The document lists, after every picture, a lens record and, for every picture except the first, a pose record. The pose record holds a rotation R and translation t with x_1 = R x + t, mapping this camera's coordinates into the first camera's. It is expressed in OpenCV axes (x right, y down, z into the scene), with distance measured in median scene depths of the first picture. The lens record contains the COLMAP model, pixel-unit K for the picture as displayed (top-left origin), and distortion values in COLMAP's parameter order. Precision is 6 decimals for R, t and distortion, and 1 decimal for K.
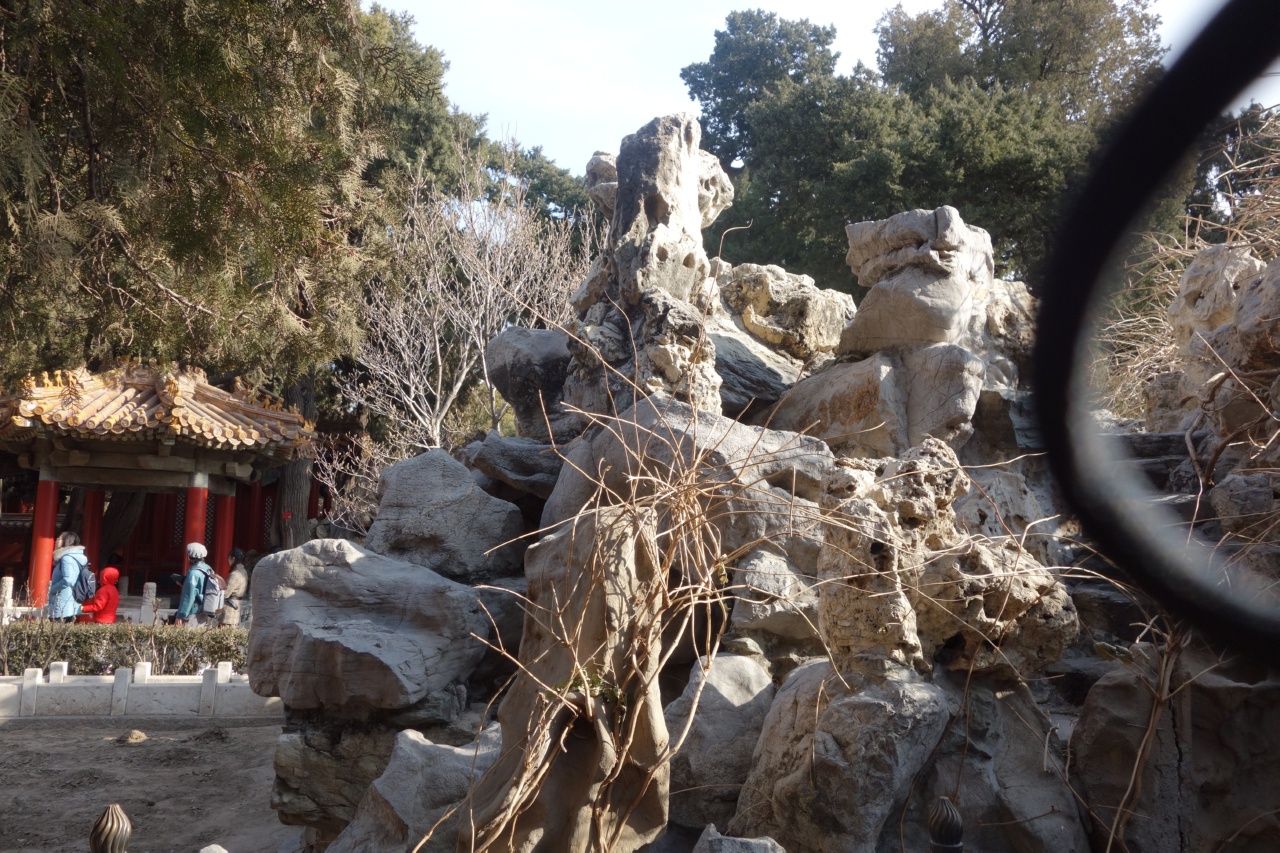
lens RADIAL K [[1010.3, 0, 639.8], [0, 1010.3, 427.8], [0, 0, 1]] dist [-0.002363, -0.013023]
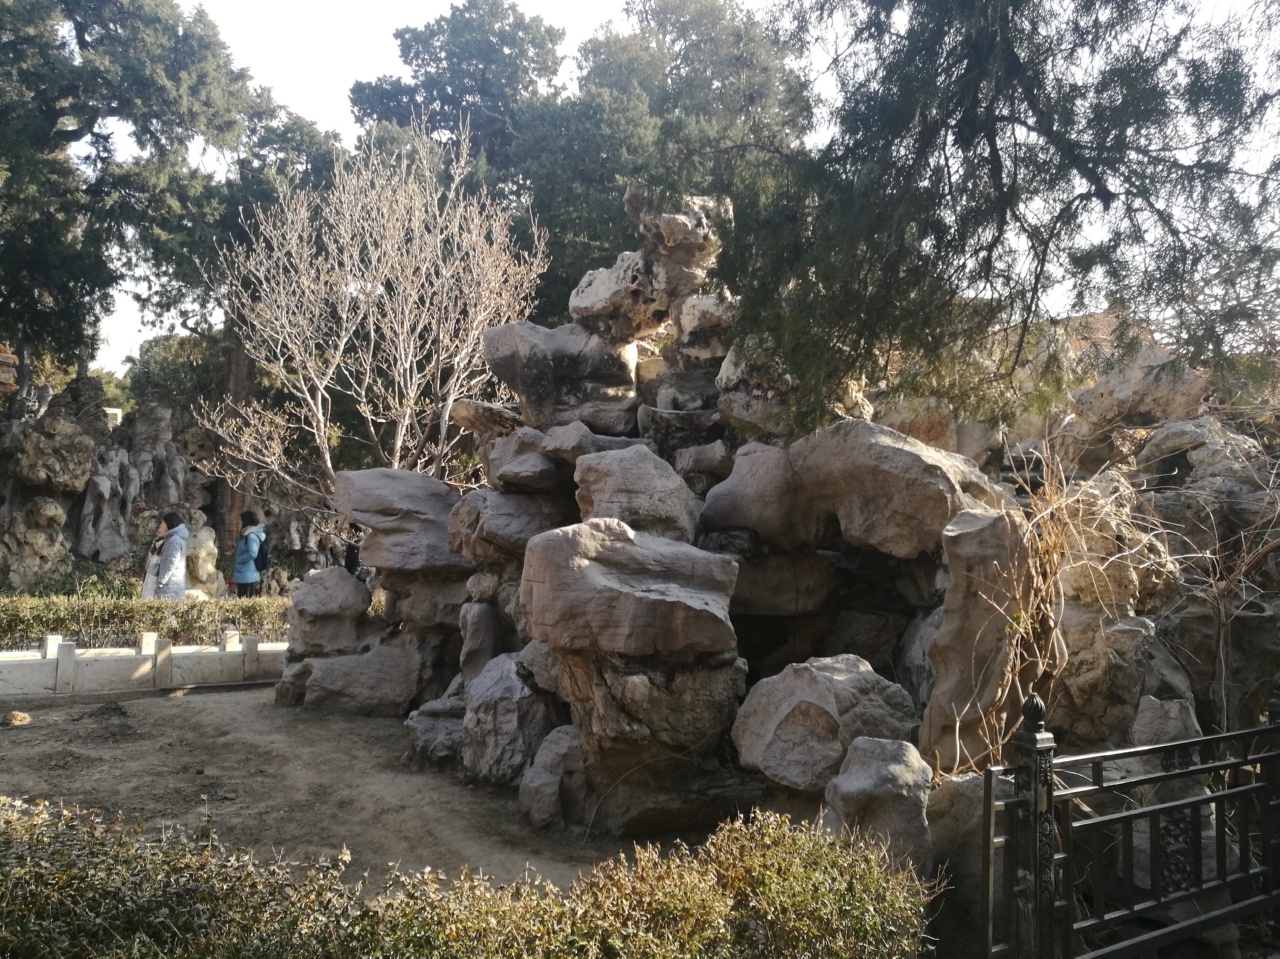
lens RADIAL K [[1013.8, 0, 640.6], [0, 1013.8, 479.0], [0, 0, 1]] dist [0.005245, 0.000446]
pose [[0.888220, 0.041191, 0.457568, -0.830470], [-0.078252, 0.994983, 0.062333, -0.013727], [-0.452705, -0.091171, 0.886987, -0.075955]]
